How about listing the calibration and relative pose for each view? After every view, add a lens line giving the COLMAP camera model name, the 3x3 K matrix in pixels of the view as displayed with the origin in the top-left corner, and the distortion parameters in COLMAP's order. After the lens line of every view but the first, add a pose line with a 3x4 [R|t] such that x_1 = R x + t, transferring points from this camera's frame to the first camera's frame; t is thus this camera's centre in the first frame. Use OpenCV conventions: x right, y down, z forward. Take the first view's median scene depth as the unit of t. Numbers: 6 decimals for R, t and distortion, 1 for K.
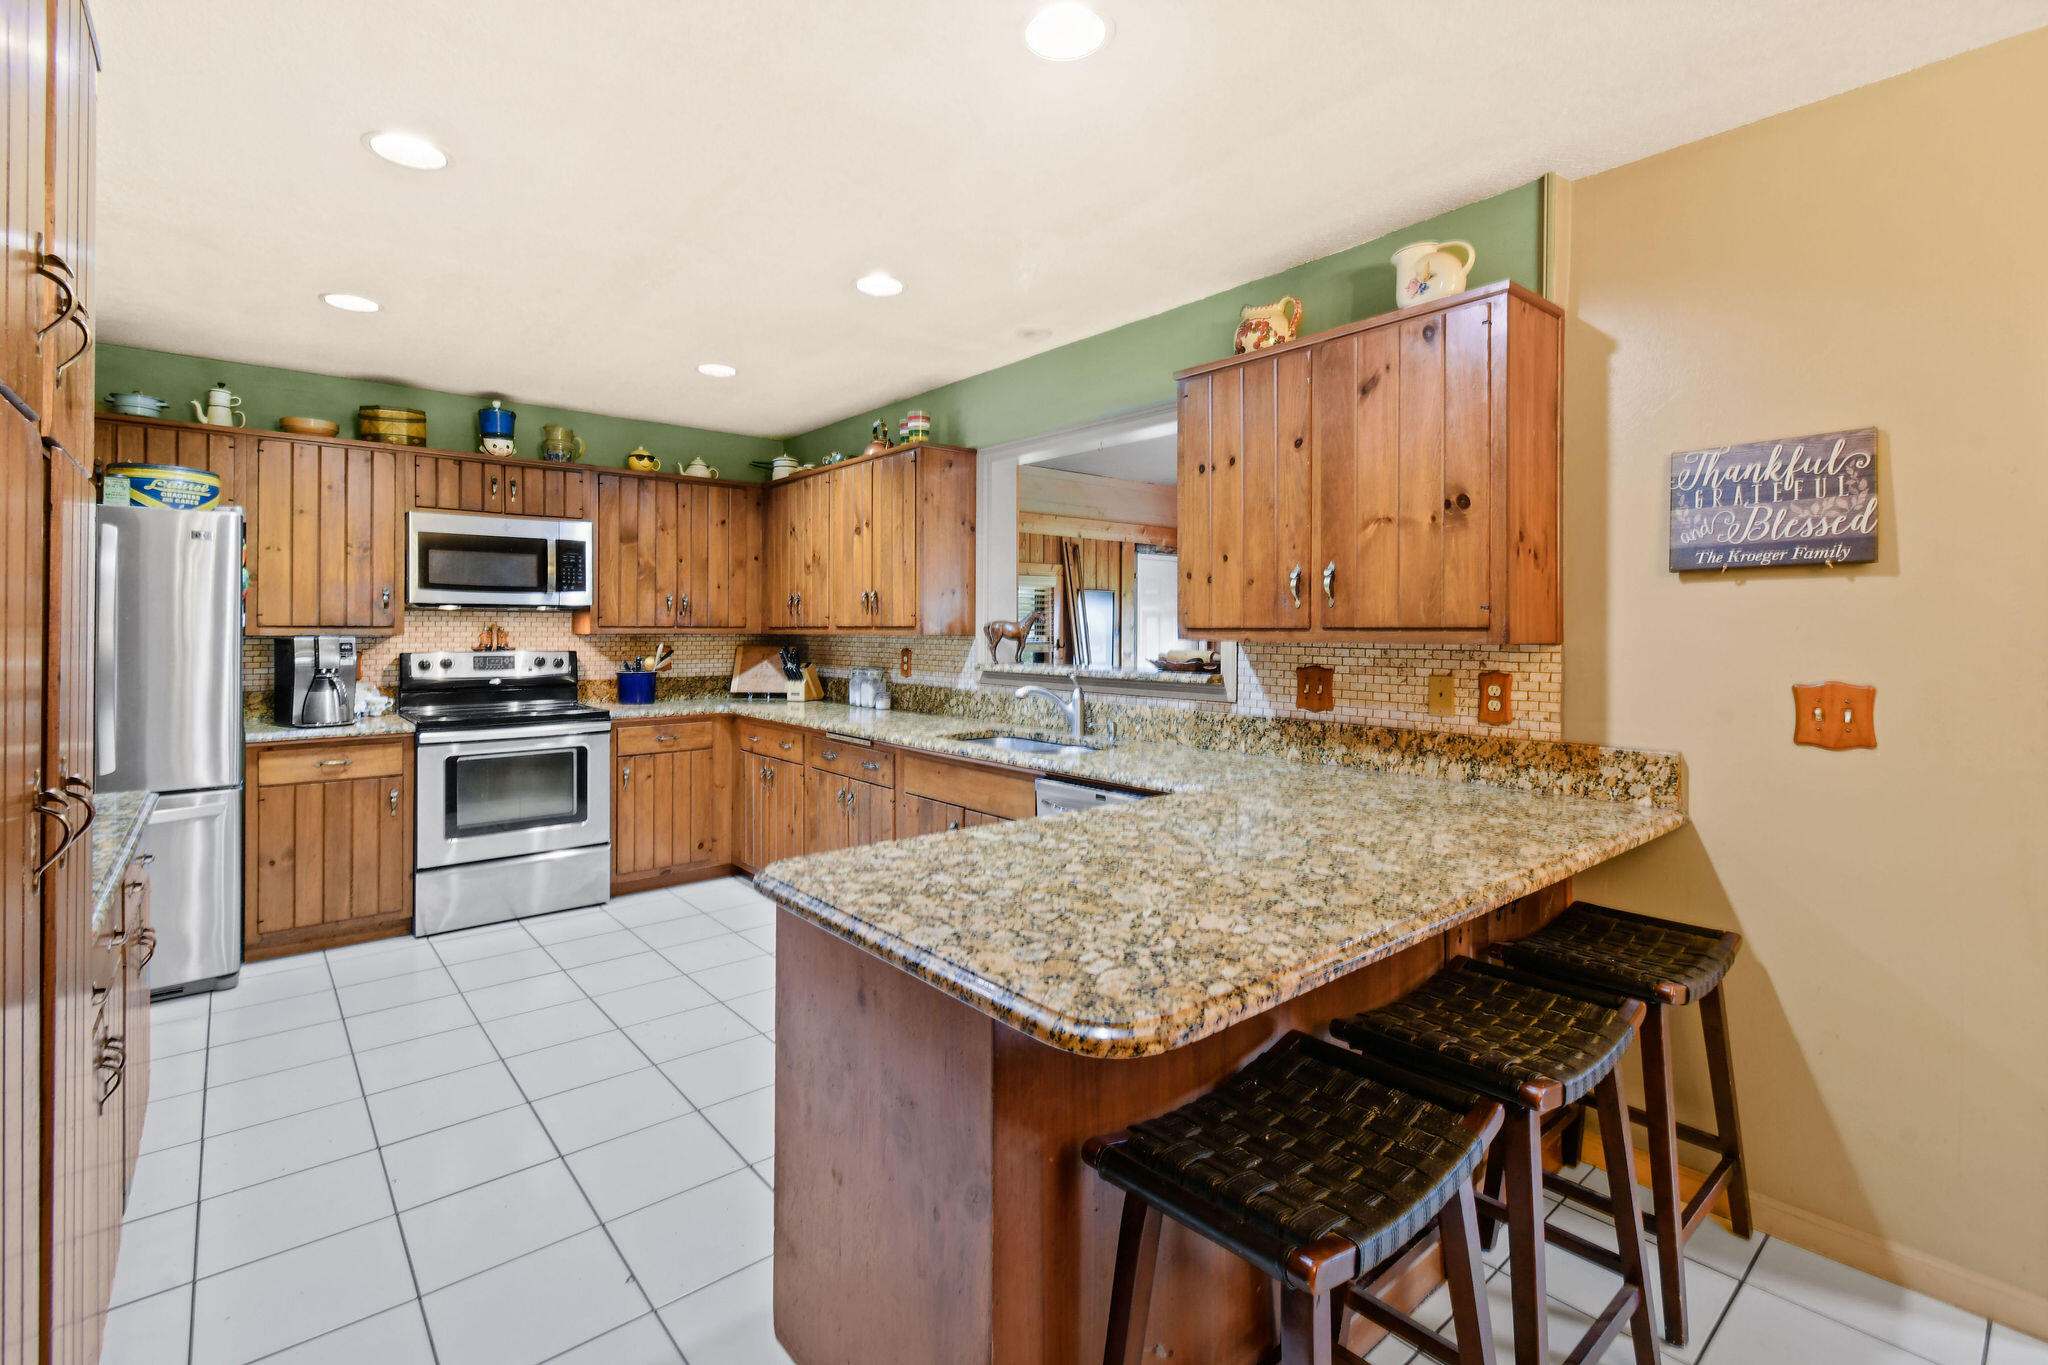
lens RADIAL K [[932.0, 0, 1042.0], [0, 932.0, 628.0], [0, 0, 1]] dist [0.004995, -0.001943]
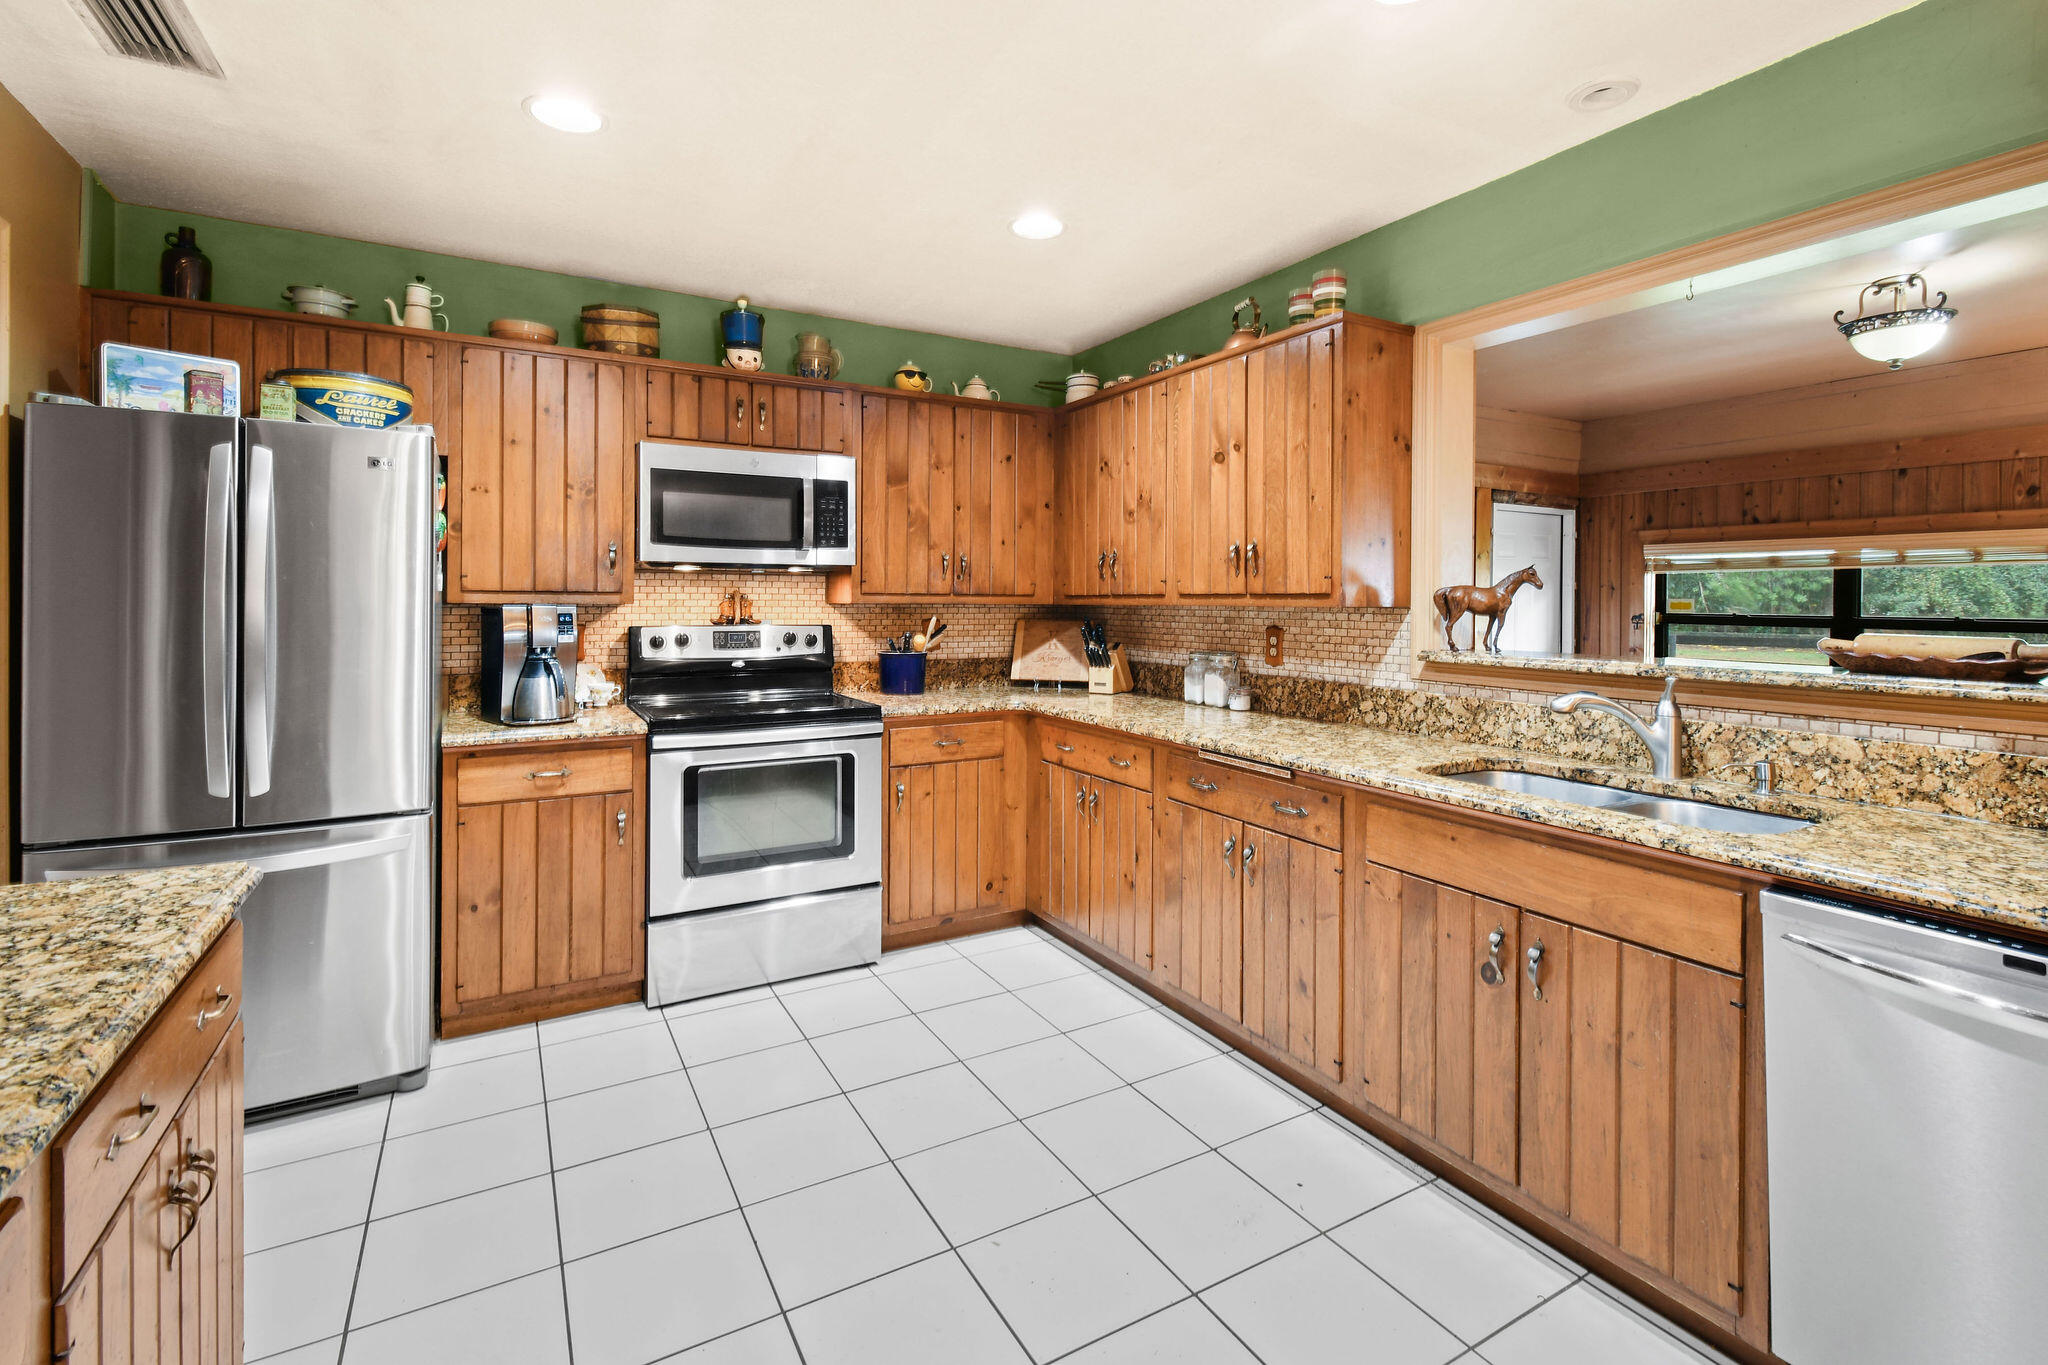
lens RADIAL K [[932.0, 0, 1046.1], [0, 932.0, 606.6], [0, 0, 1]] dist [0.004995, -0.001943]
pose [[0.983819, 0.004595, -0.179105, -0.225422], [-0.003489, 0.999973, 0.006488, 0.004173], [0.179130, -0.005758, 0.983809, 0.325524]]
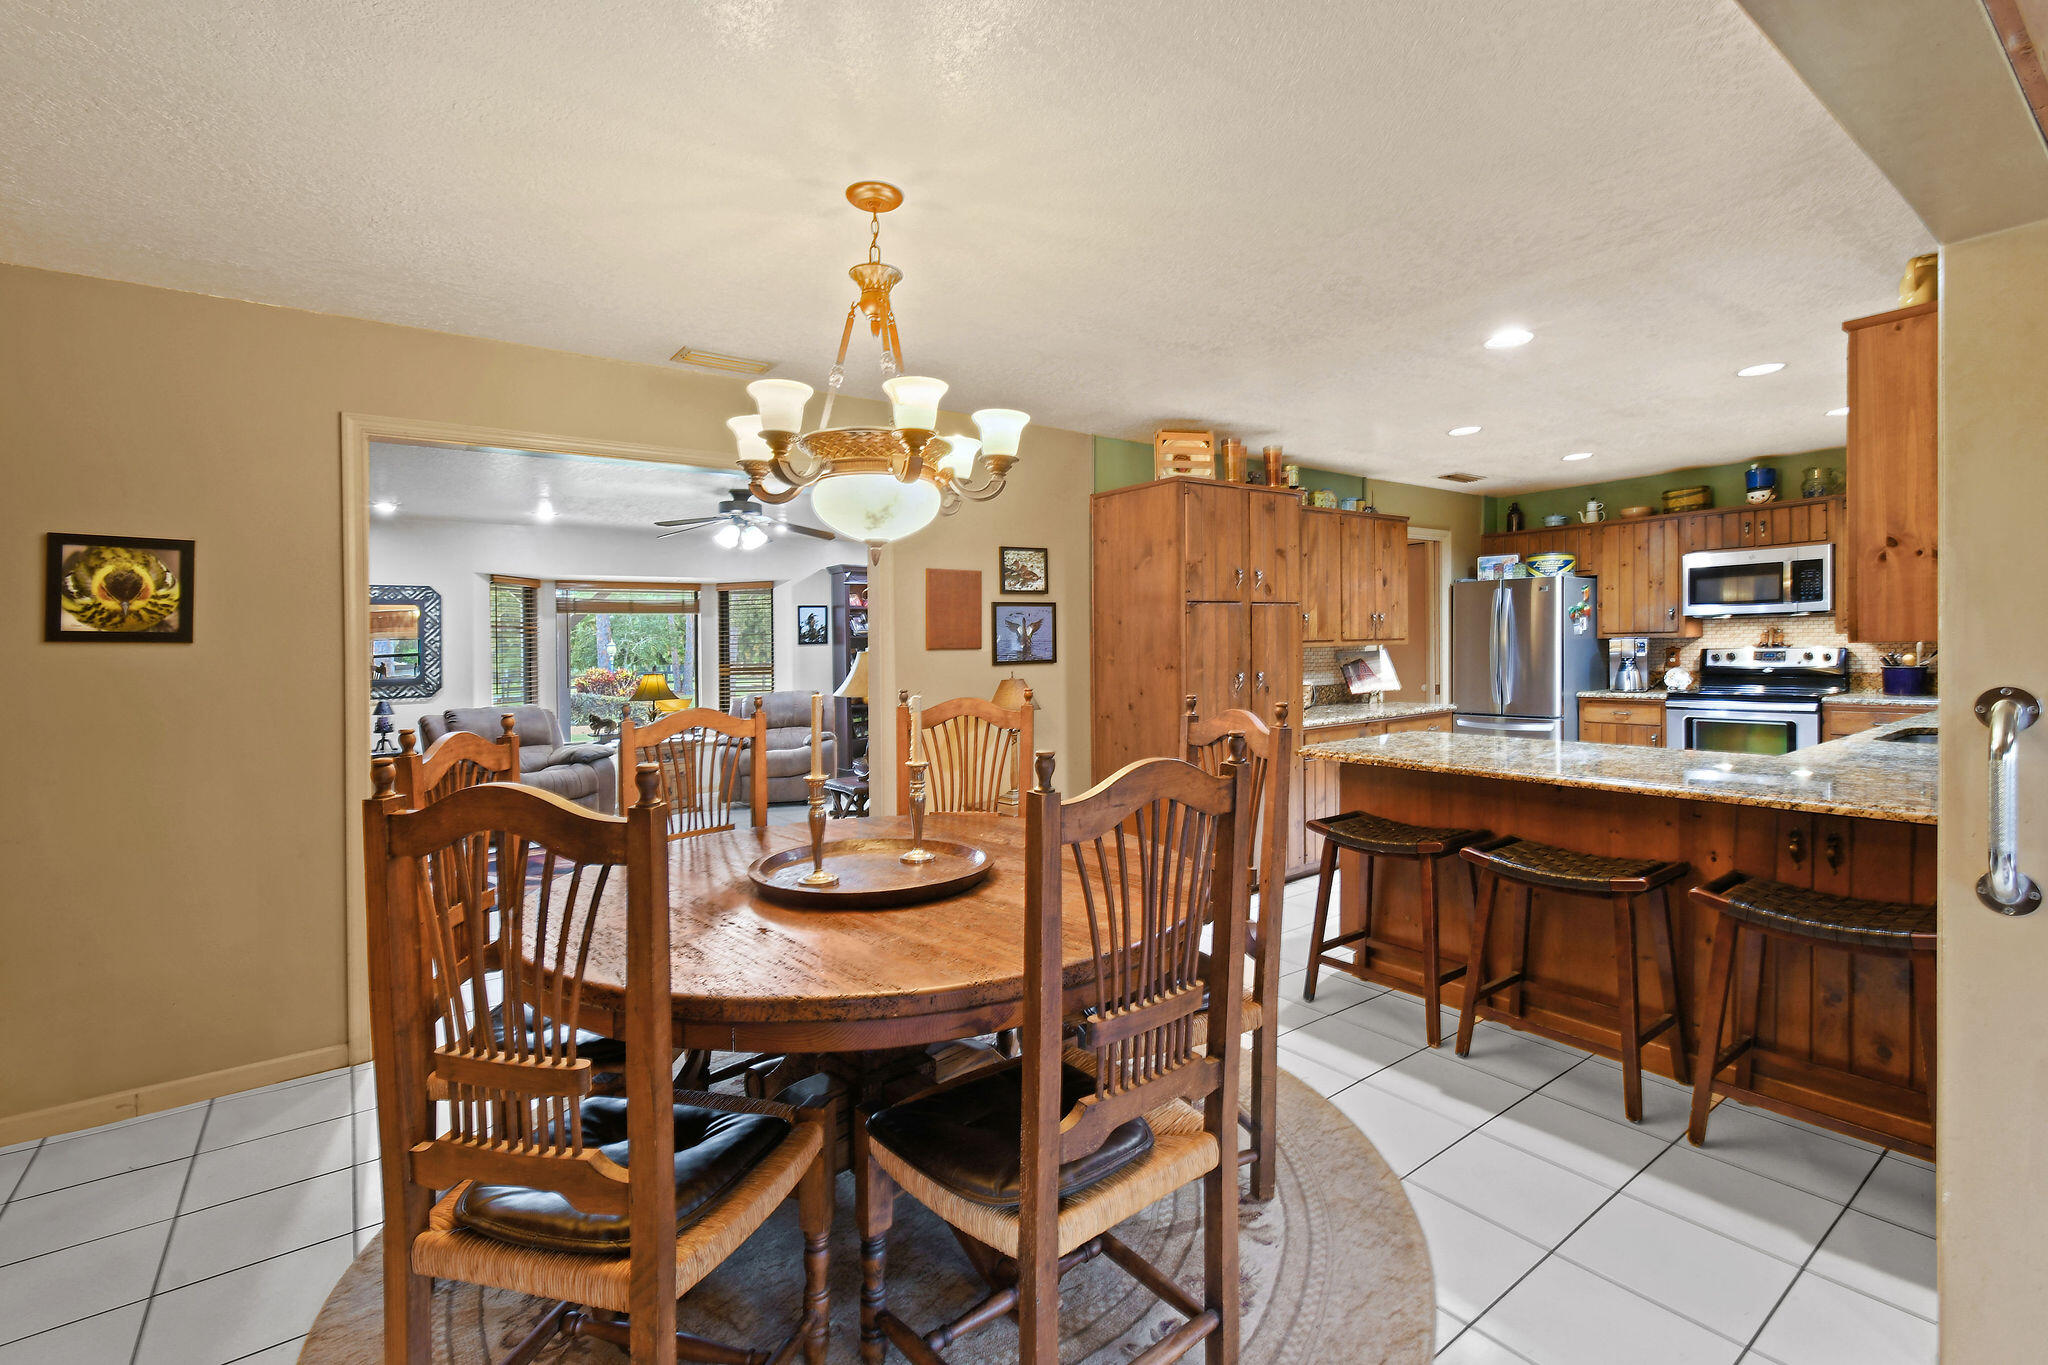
lens RADIAL K [[932.0, 0, 984.6], [0, 932.0, 676.4], [0, 0, 1]] dist [0.004995, -0.001943]
pose [[-0.109305, 0.030614, -0.993537, 1.018459], [0.021100, 0.999372, 0.028472, 0.004392], [0.993784, -0.017851, -0.109882, 0.031814]]
